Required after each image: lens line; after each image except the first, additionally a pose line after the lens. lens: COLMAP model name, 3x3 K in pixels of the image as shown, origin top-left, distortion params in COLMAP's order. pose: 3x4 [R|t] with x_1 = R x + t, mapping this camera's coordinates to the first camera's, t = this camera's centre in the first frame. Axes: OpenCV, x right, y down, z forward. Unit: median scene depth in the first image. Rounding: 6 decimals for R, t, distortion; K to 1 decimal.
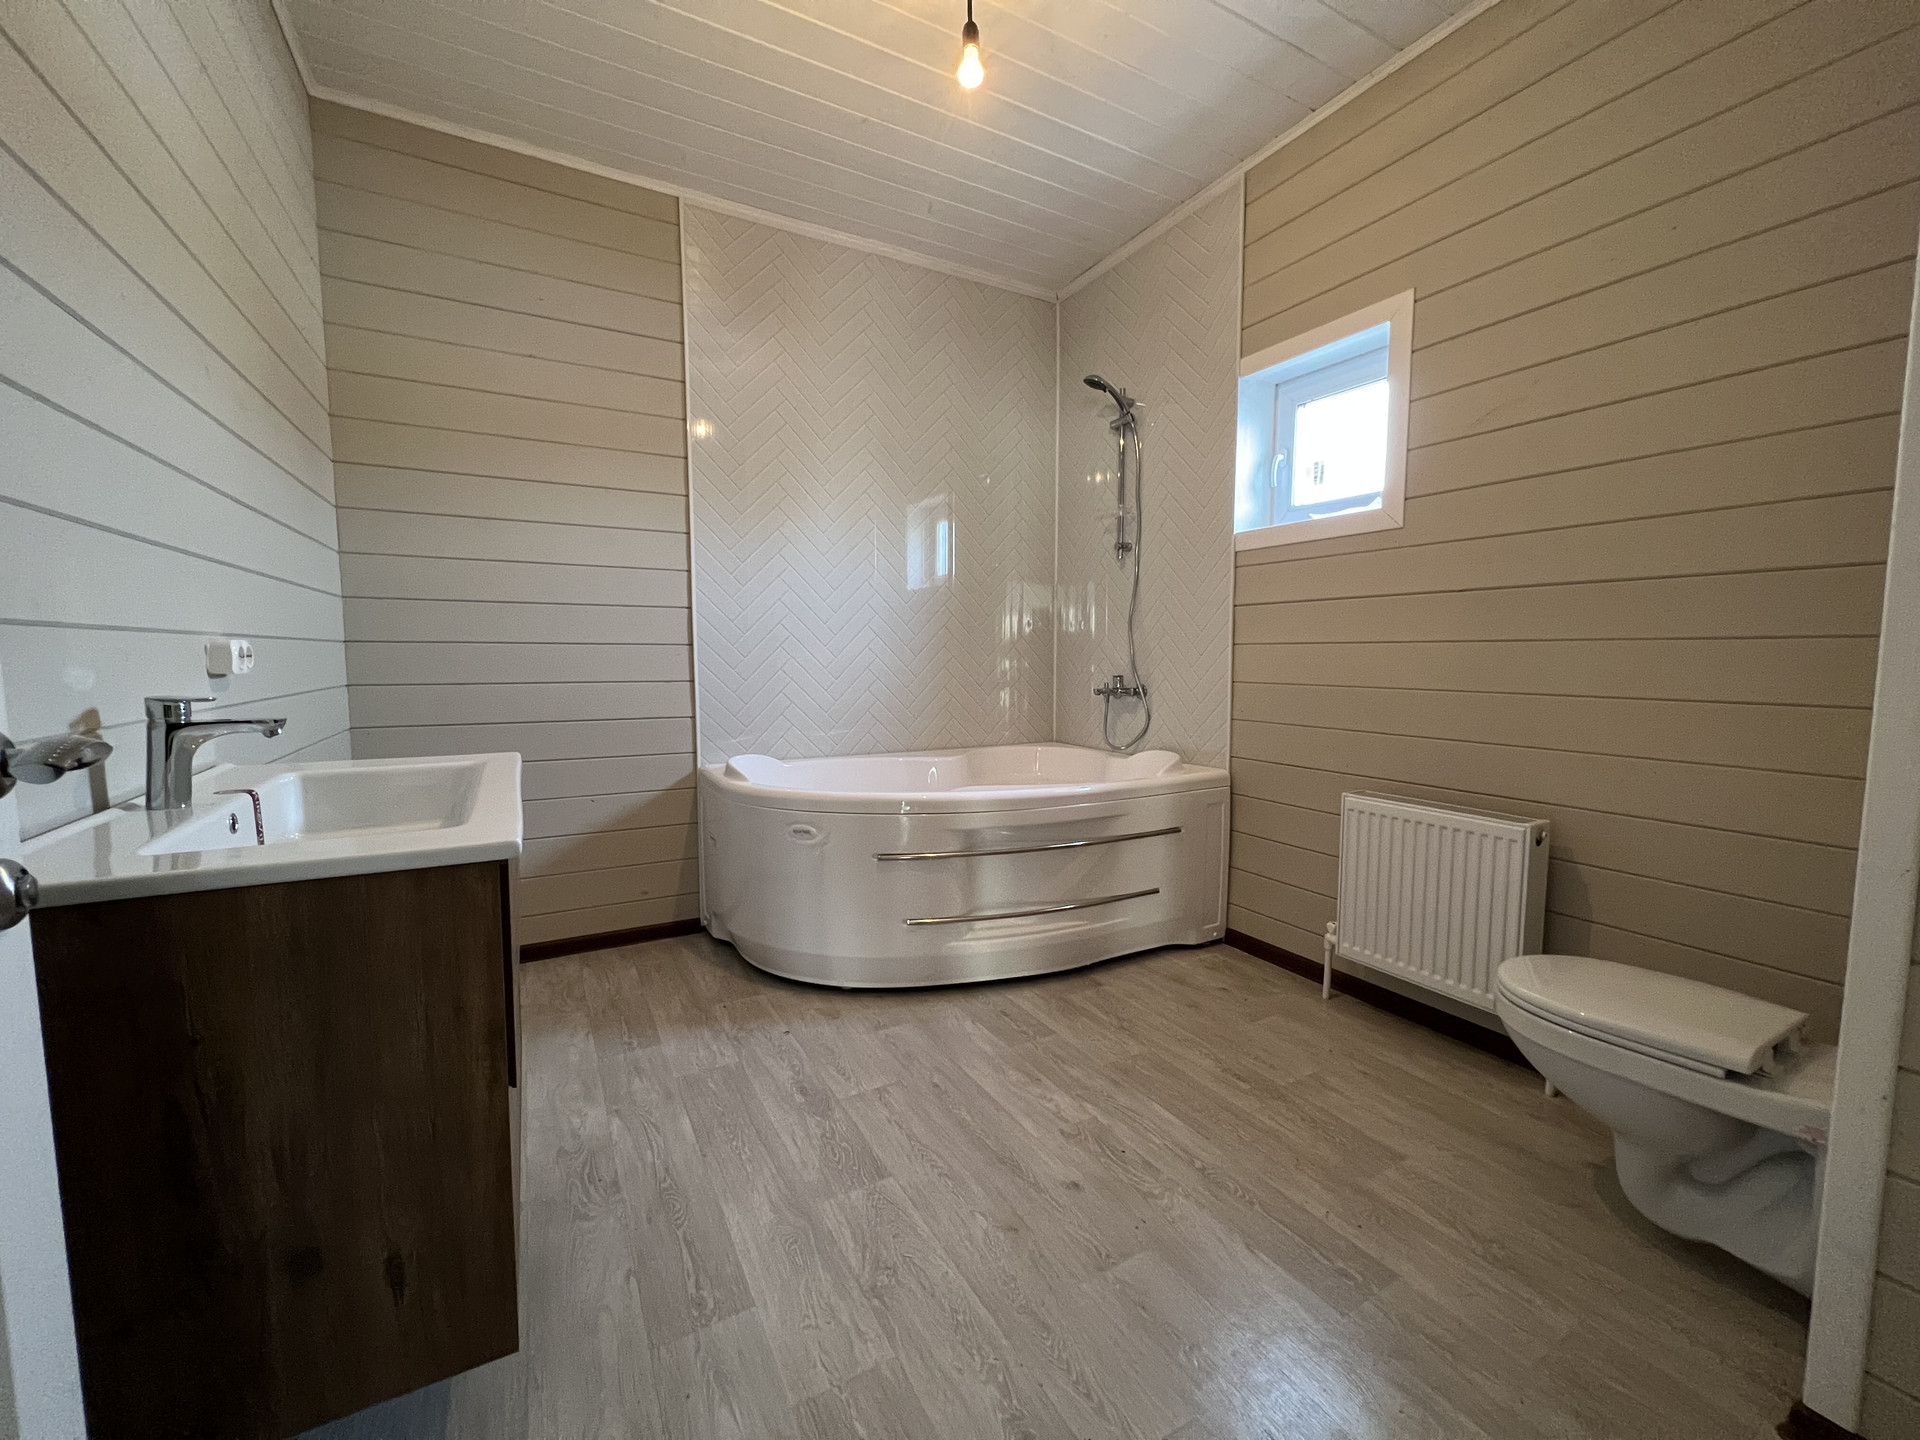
lens RADIAL K [[763.7, 0, 966.9], [0, 763.7, 722.0], [0, 0, 1]] dist [-0.002930, -0.000295]
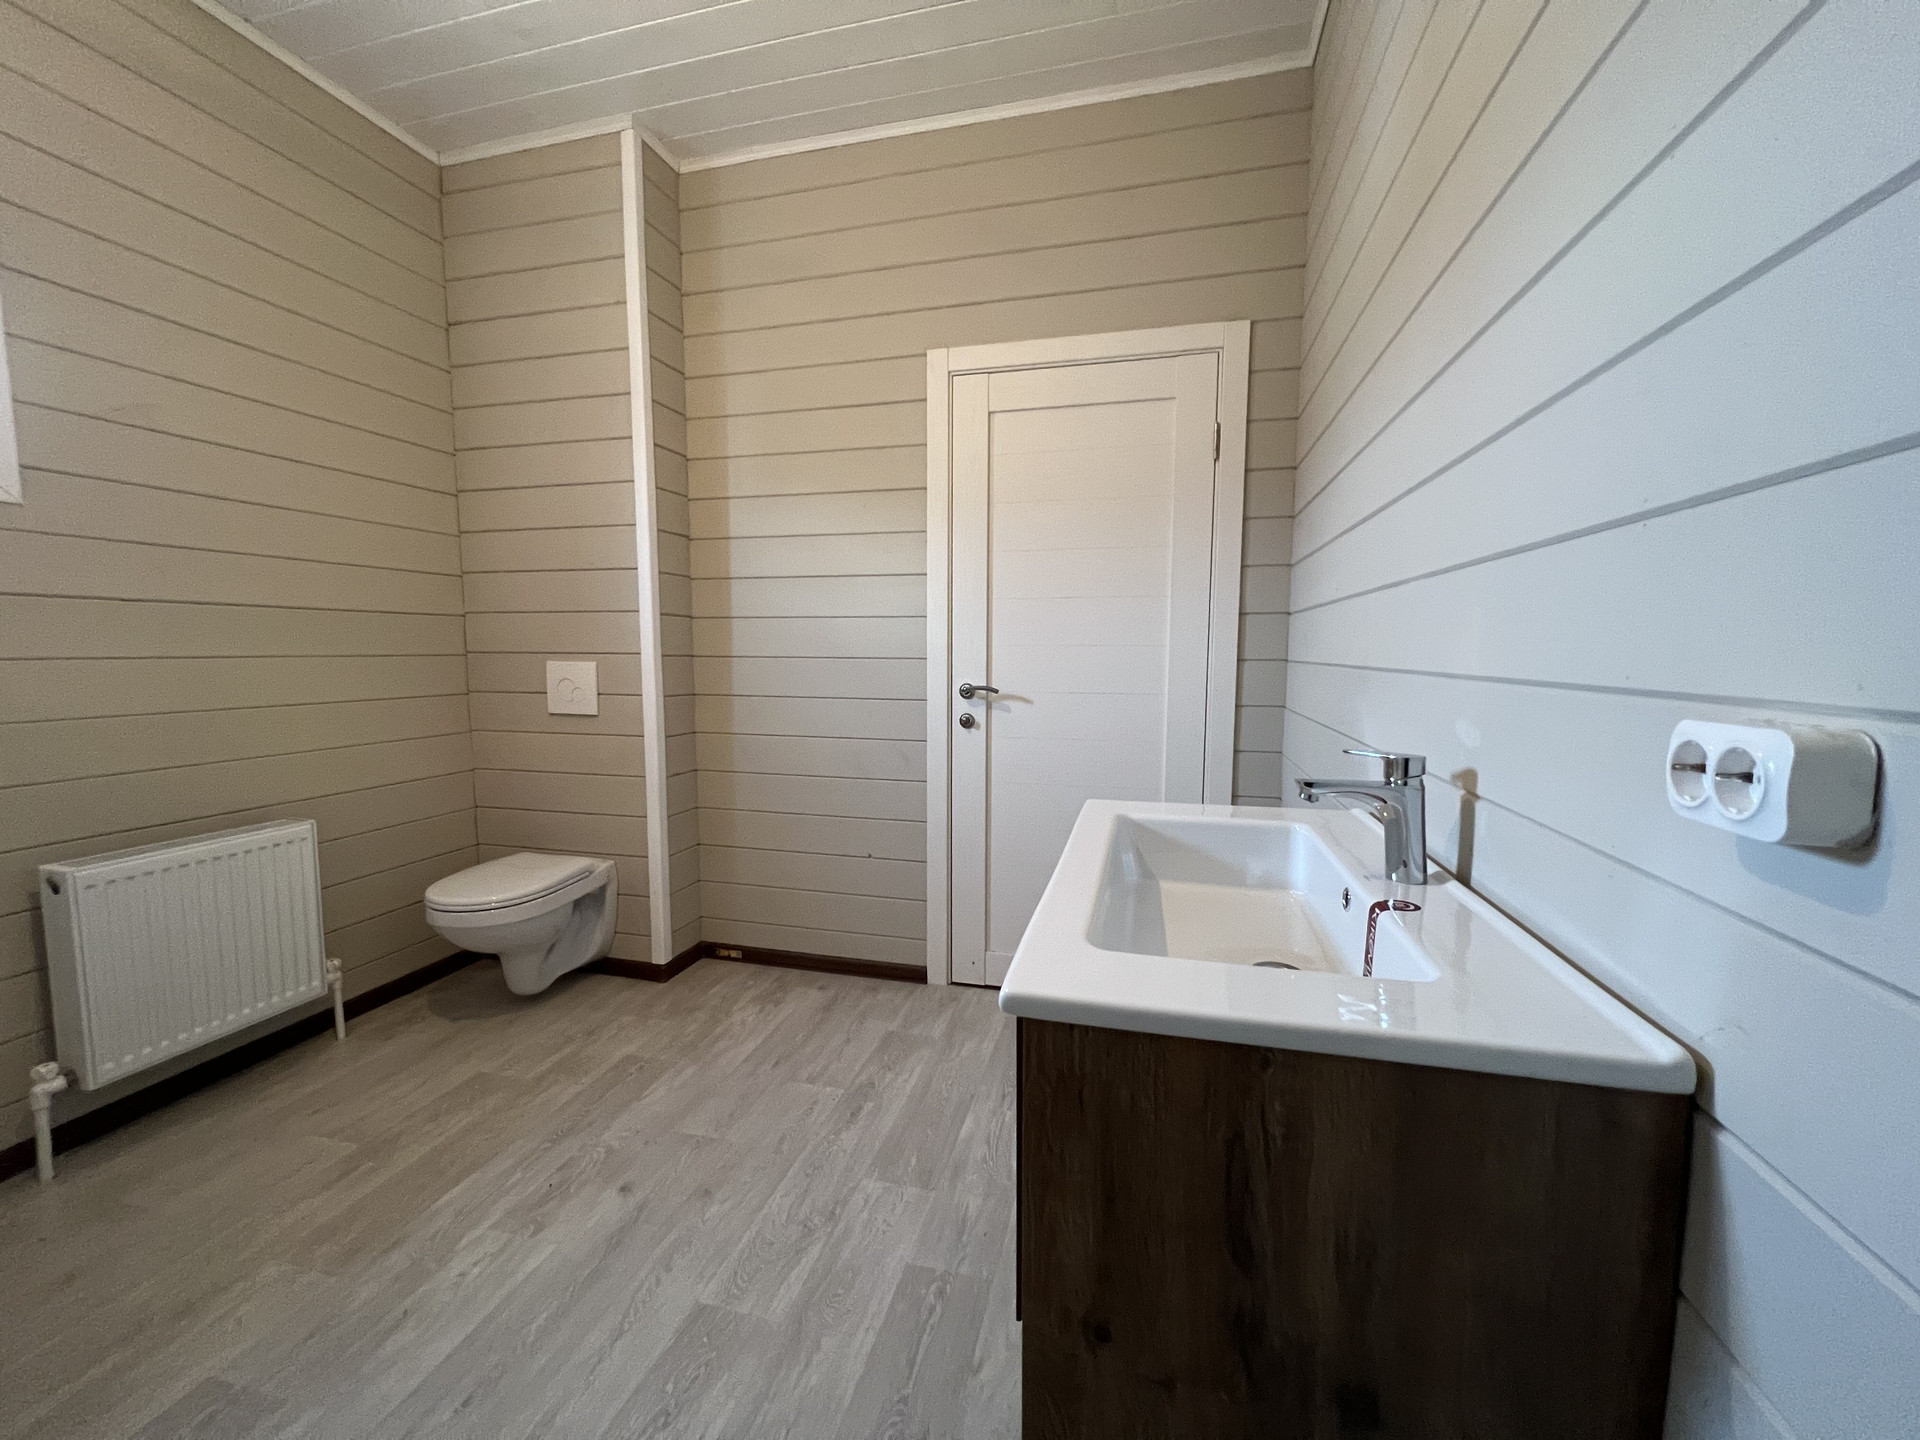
lens RADIAL K [[763.7, 0, 966.9], [0, 763.7, 722.0], [0, 0, 1]] dist [-0.002930, -0.000295]
pose [[-0.721183, -0.071627, 0.689031, -3.591371], [0.056302, 0.985290, 0.161352, -0.659795], [-0.690453, 0.155158, -0.706542, 5.461499]]
